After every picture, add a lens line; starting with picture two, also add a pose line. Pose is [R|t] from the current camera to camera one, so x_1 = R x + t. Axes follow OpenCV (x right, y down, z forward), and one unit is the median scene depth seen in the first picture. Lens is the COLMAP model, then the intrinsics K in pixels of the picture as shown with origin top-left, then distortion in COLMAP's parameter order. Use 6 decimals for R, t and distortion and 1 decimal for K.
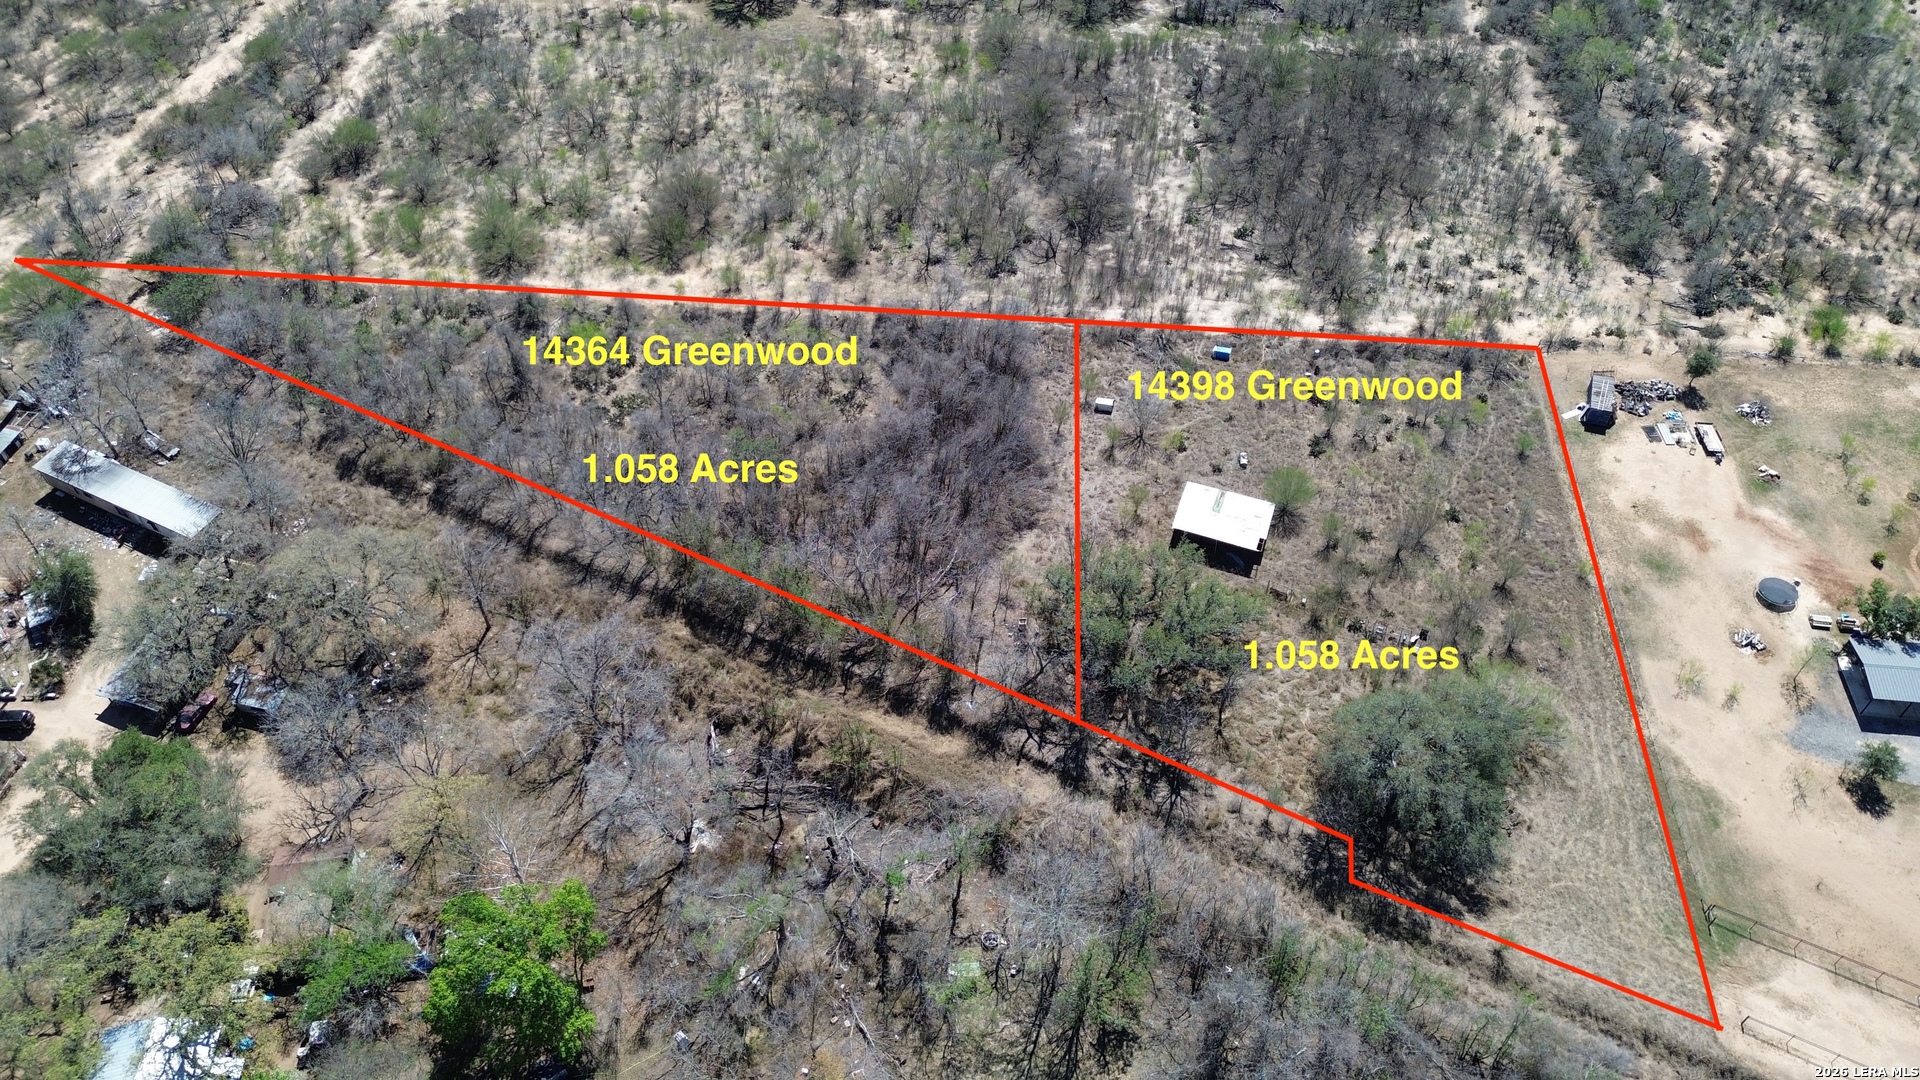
lens RADIAL K [[1364.5, 0, 956.1], [0, 1364.5, 533.5], [0, 0, 1]] dist [0.082739, -0.086668]
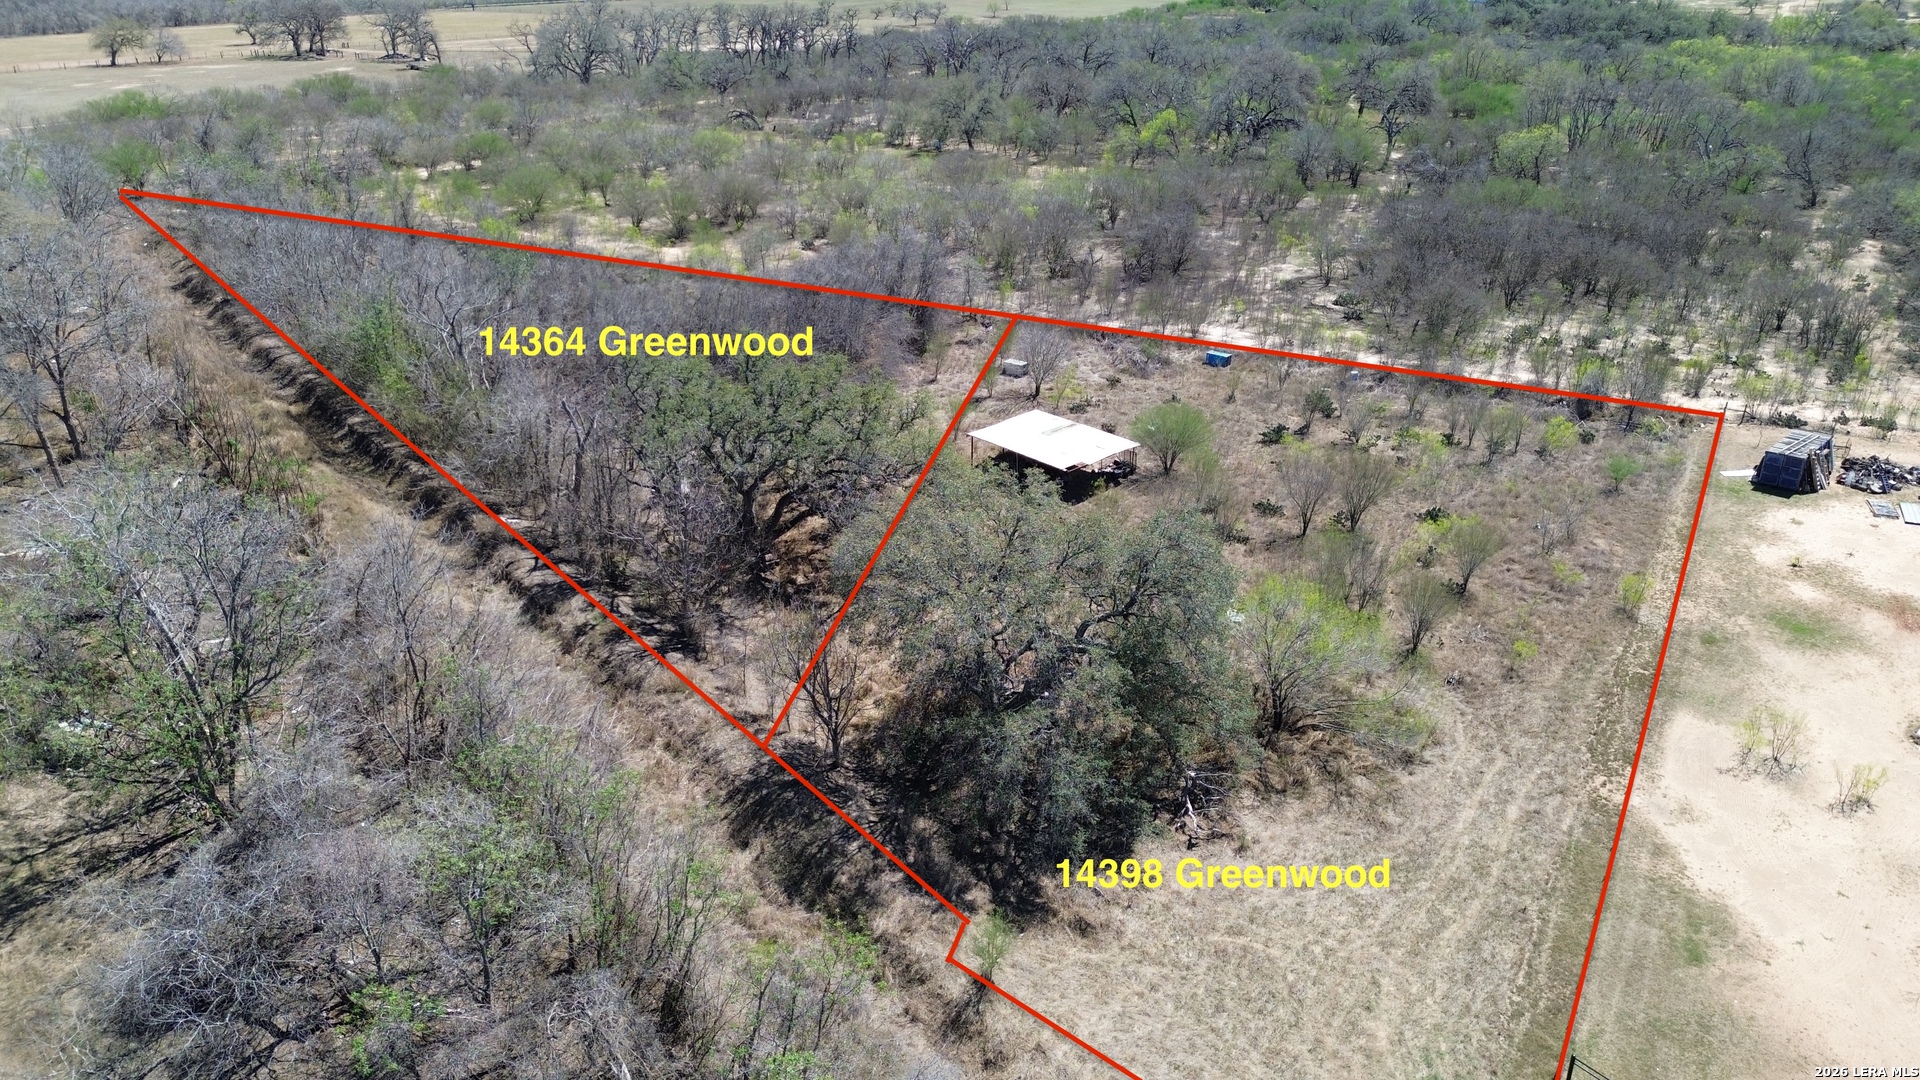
lens RADIAL K [[1364.5, 0, 956.1], [0, 1364.5, 533.5], [0, 0, 1]] dist [0.082739, -0.086668]
pose [[0.910751, 0.178109, -0.372572, 0.343417], [-0.306033, 0.896862, -0.319348, 0.210531], [0.277267, 0.404866, 0.871325, 0.382259]]
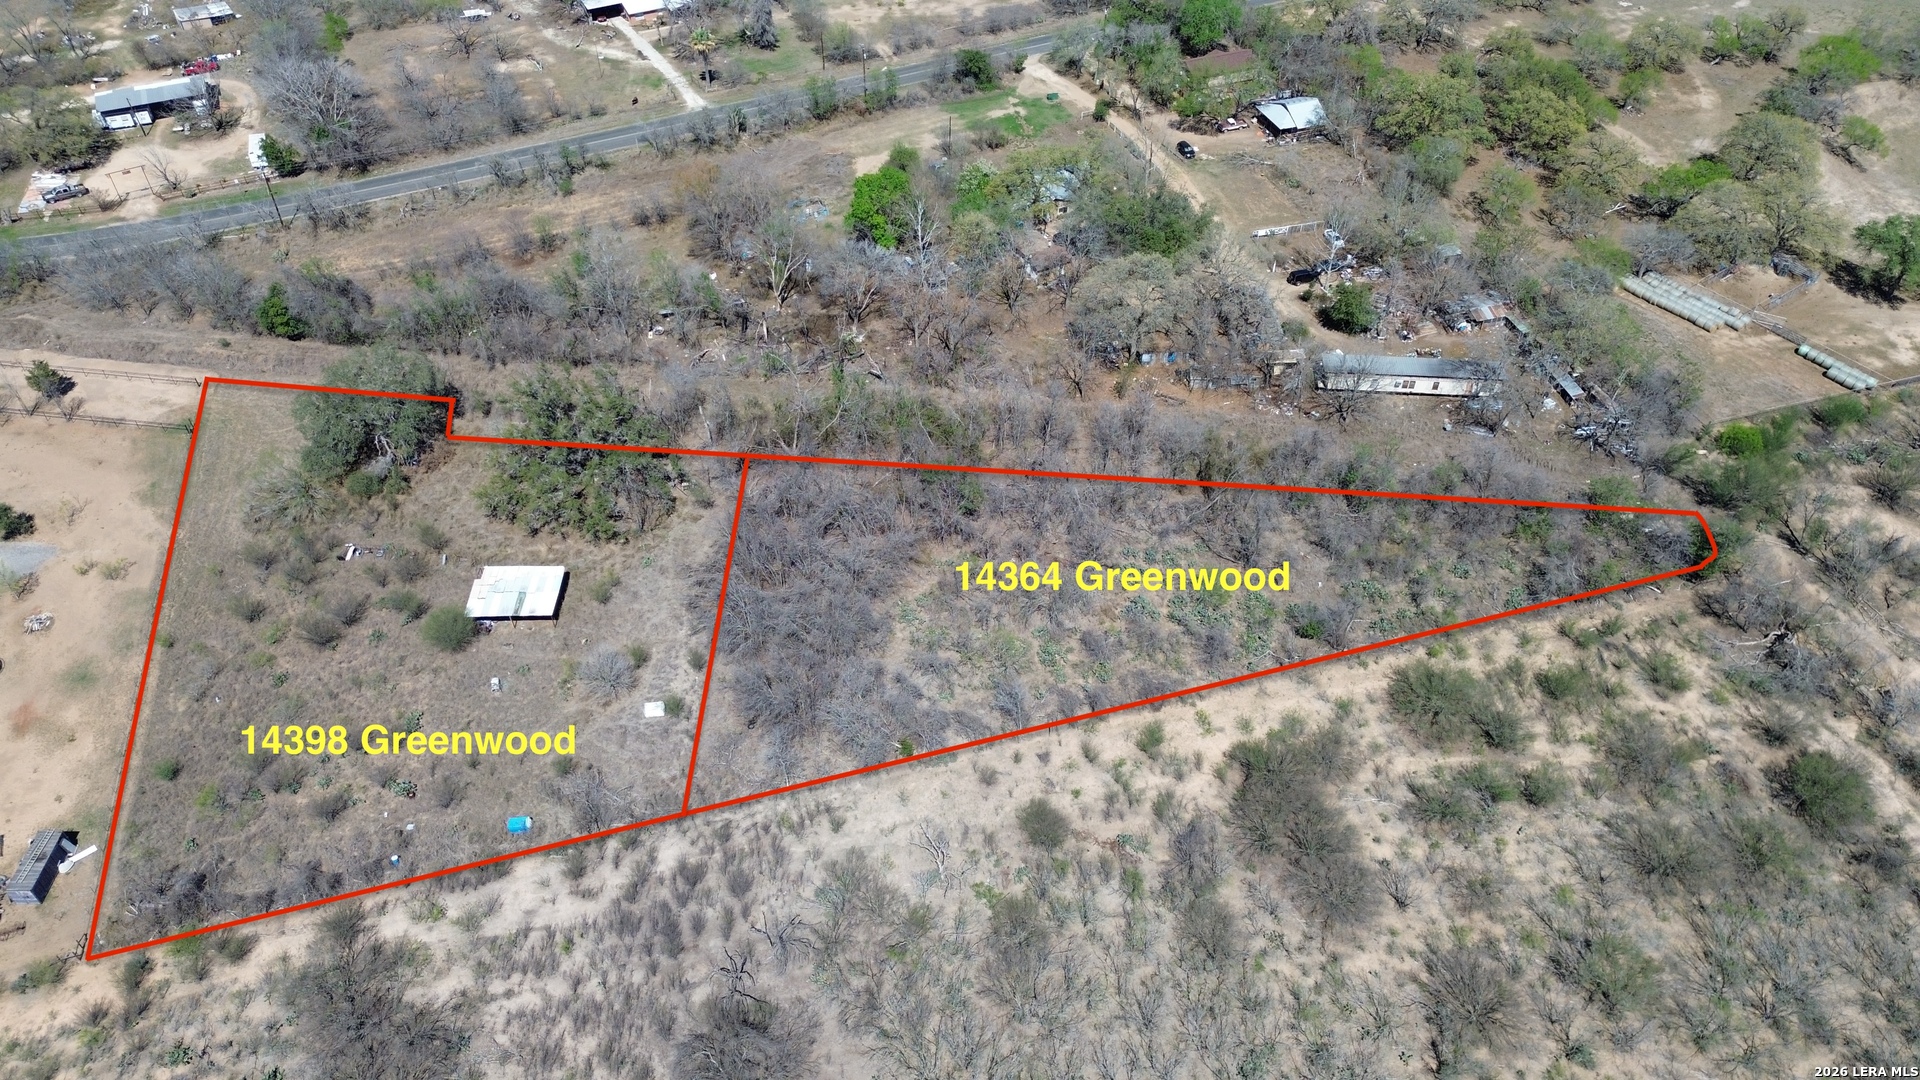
lens RADIAL K [[1364.5, 0, 956.1], [0, 1364.5, 533.5], [0, 0, 1]] dist [0.082739, -0.086668]
pose [[-0.934266, 0.248289, -0.255929, 0.118441], [-0.256805, 0.029428, 0.966015, -0.955943], [0.247383, 0.968239, 0.036268, 0.856452]]
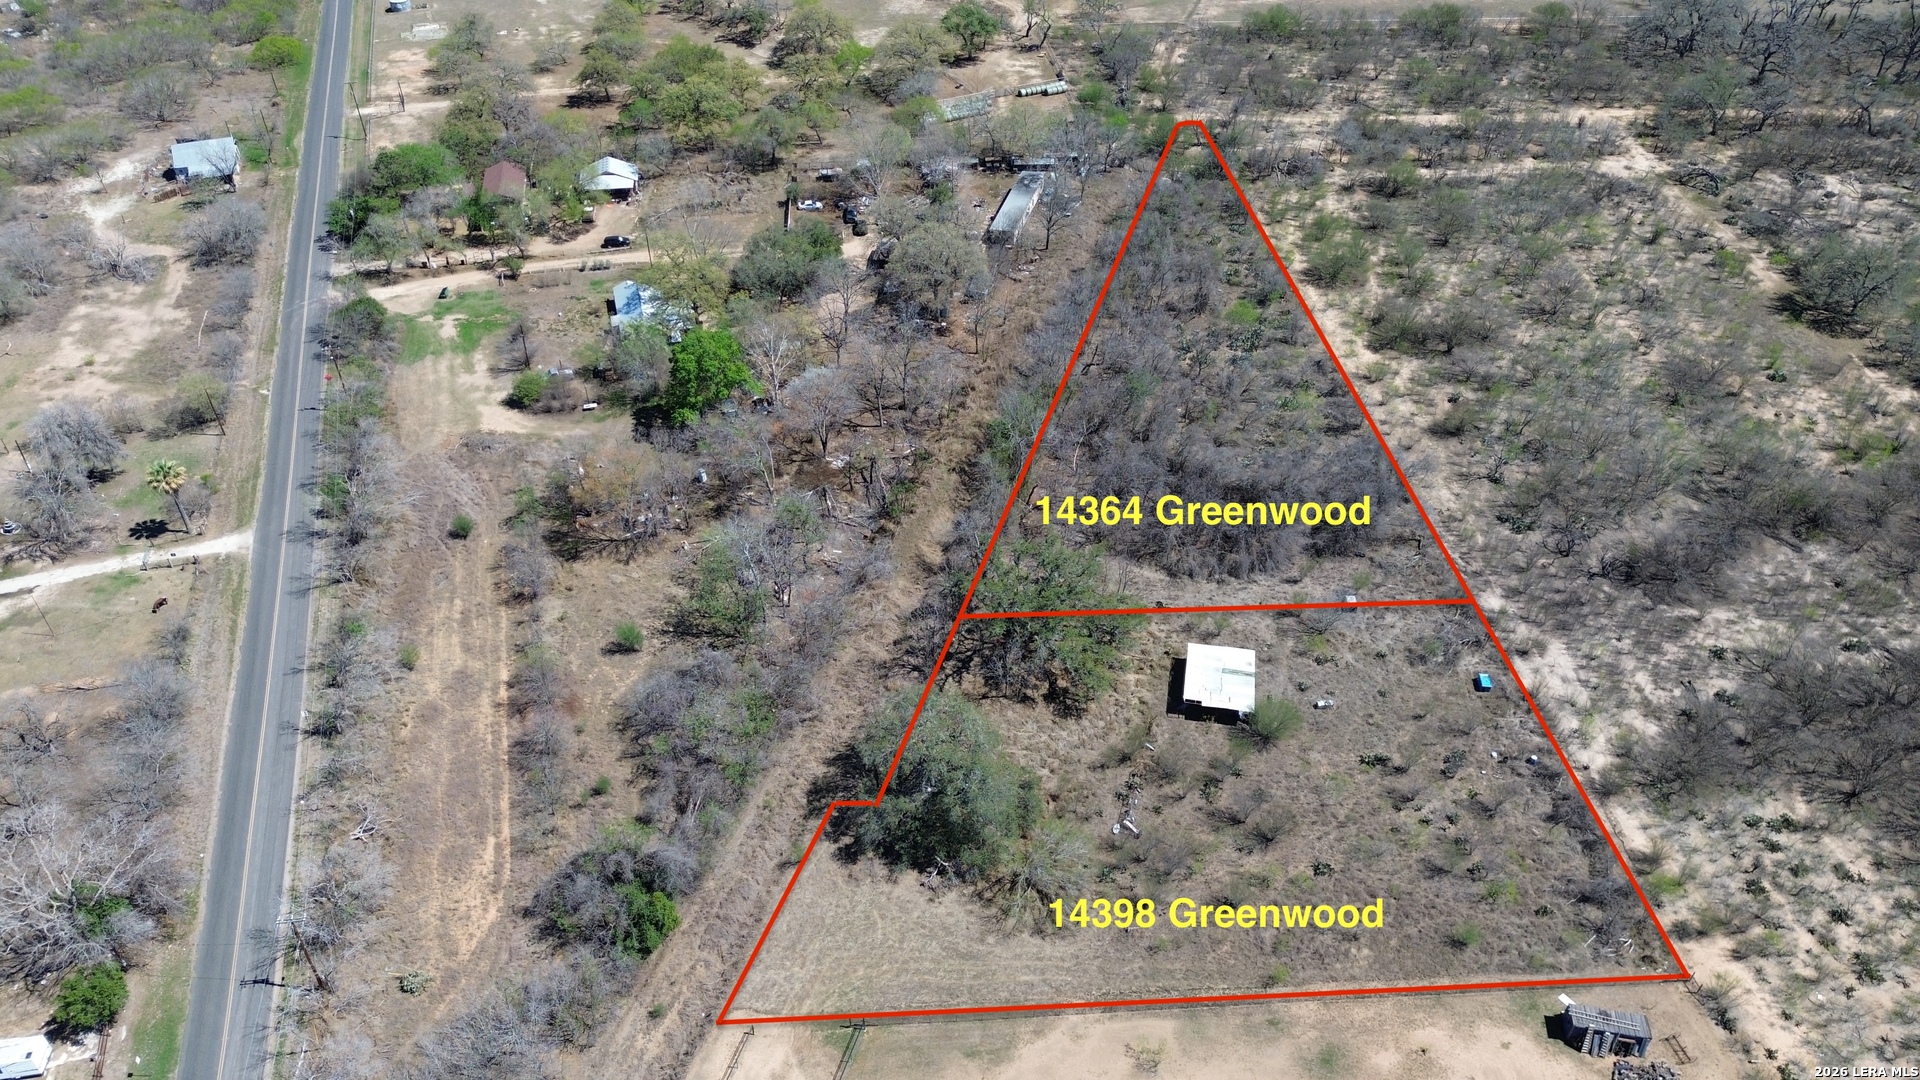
lens RADIAL K [[1364.5, 0, 956.1], [0, 1364.5, 533.5], [0, 0, 1]] dist [0.082739, -0.086668]
pose [[0.182493, 0.628973, -0.755705, 0.755163], [-0.721647, 0.607712, 0.331530, -0.240823], [0.667774, 0.484850, 0.564799, 0.185656]]
